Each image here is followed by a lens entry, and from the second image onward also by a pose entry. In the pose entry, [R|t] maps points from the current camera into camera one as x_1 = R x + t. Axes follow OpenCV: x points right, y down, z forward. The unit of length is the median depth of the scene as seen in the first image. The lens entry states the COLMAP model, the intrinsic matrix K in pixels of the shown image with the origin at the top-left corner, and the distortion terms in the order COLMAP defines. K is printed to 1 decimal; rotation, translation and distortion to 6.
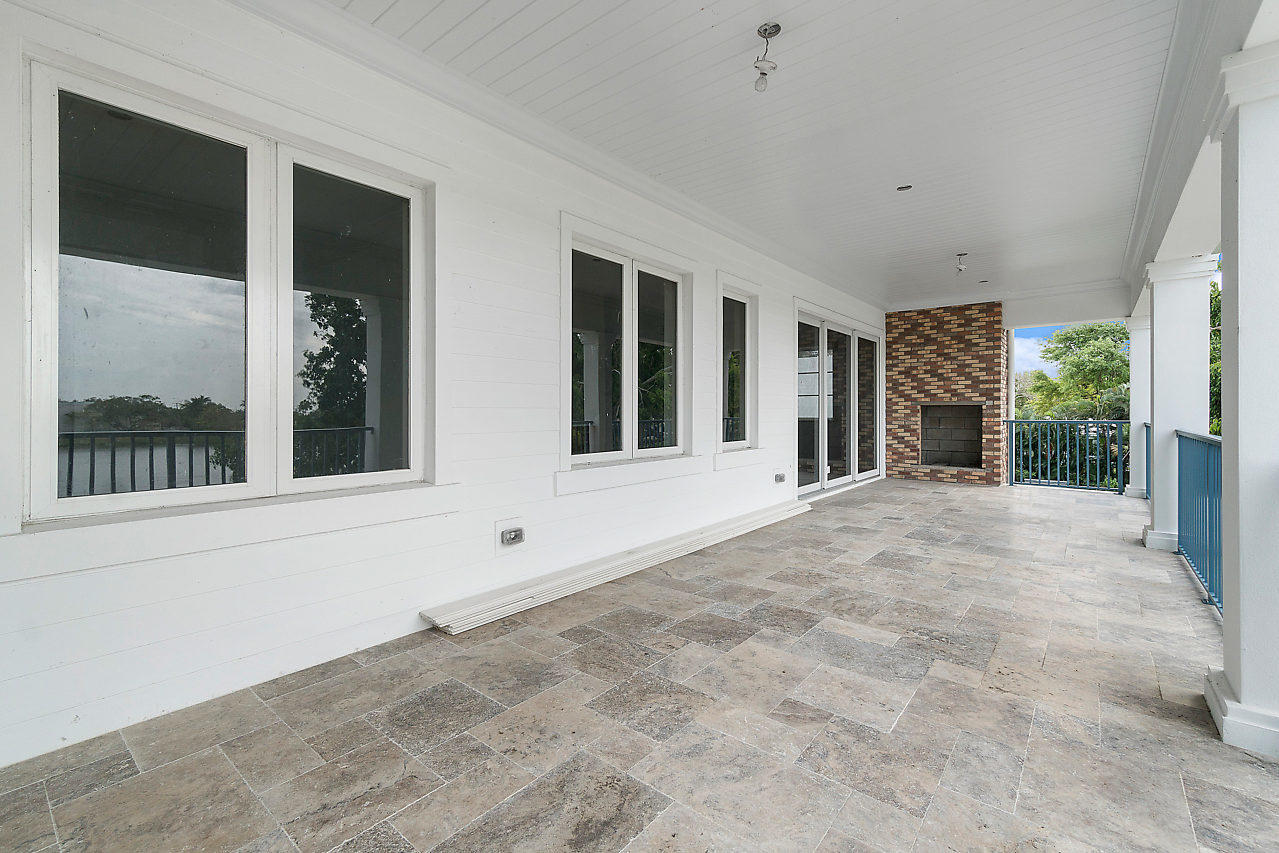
lens RADIAL K [[583.6, 0, 638.9], [0, 583.6, 407.6], [0, 0, 1]] dist [-0.000395, 0.000154]
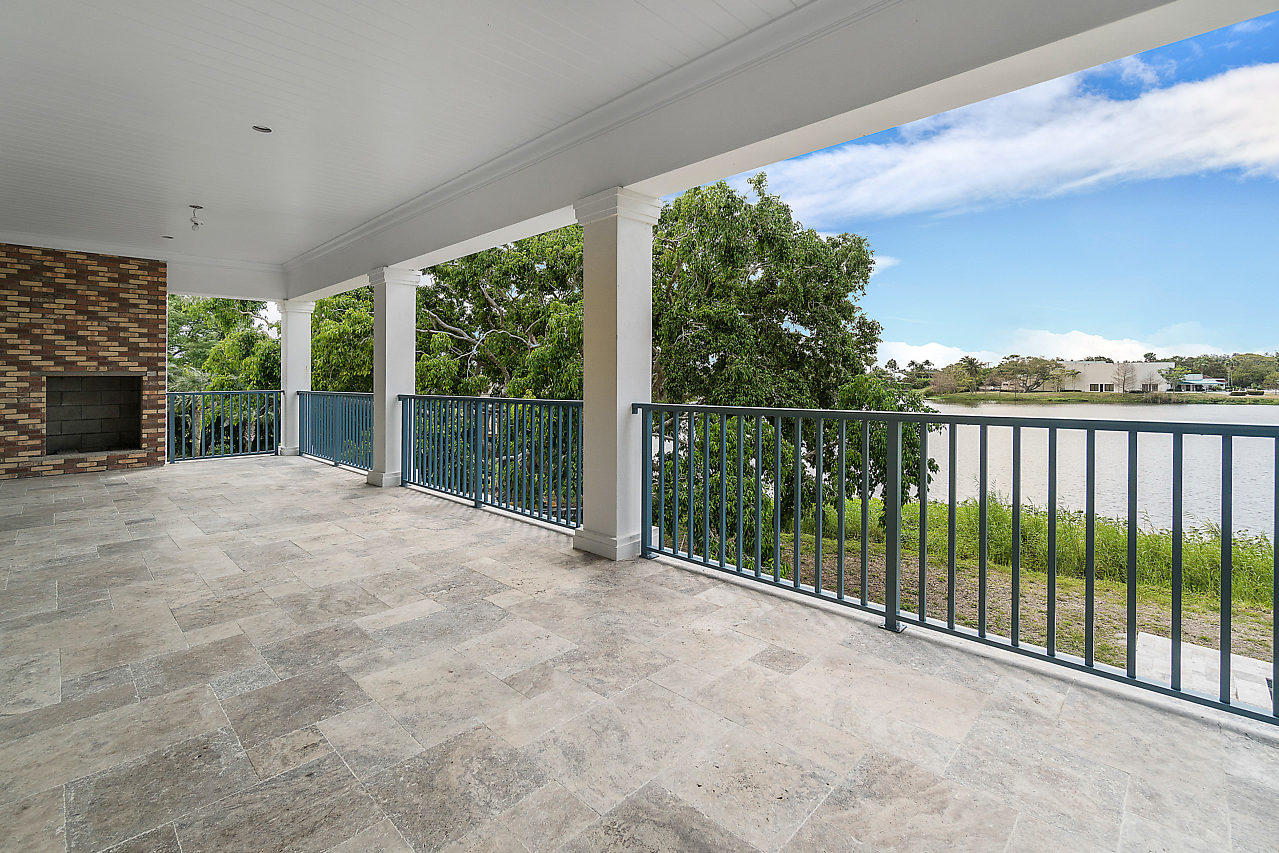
lens RADIAL K [[556.6, 0, 640.5], [0, 556.6, 381.2], [0, 0, 1]] dist [-0.003724, -0.000258]
pose [[0.072900, -0.007584, 0.997310, -0.183096], [0.002303, 0.999970, 0.007436, -0.001320], [-0.997337, 0.001754, 0.072915, 0.199872]]
